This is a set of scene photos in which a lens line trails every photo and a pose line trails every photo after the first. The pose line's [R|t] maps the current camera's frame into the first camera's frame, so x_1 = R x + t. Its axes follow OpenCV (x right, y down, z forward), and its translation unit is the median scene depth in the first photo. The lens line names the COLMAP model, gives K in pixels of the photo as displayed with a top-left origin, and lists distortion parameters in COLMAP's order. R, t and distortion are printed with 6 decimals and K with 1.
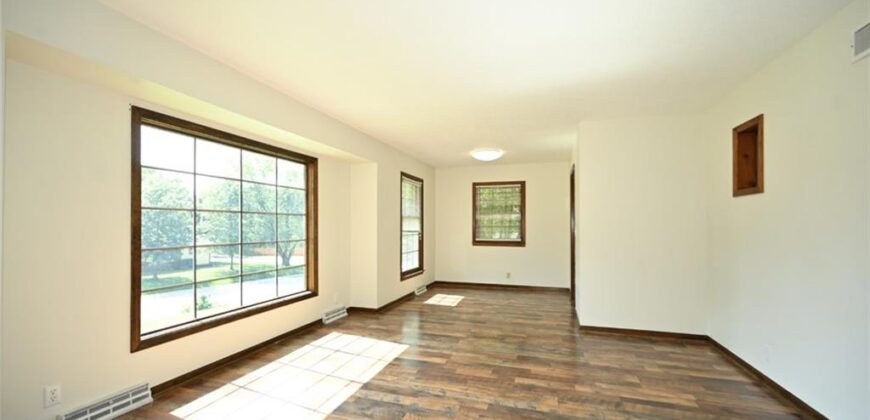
lens RADIAL K [[356.5, 0, 422.5], [0, 356.5, 212.7], [0, 0, 1]] dist [0.000682, 0.000157]
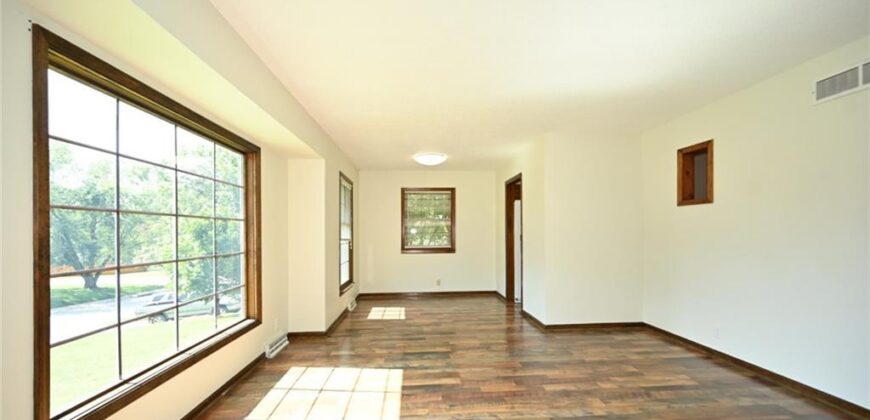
lens RADIAL K [[361.0, 0, 433.8], [0, 361.0, 222.3], [0, 0, 1]] dist [0.002116, 0.000174]
pose [[0.922637, 0.001115, 0.385668, -0.252699], [-0.003603, 0.999977, 0.005729, 0.004630], [-0.385653, -0.006675, 0.922620, 0.125825]]
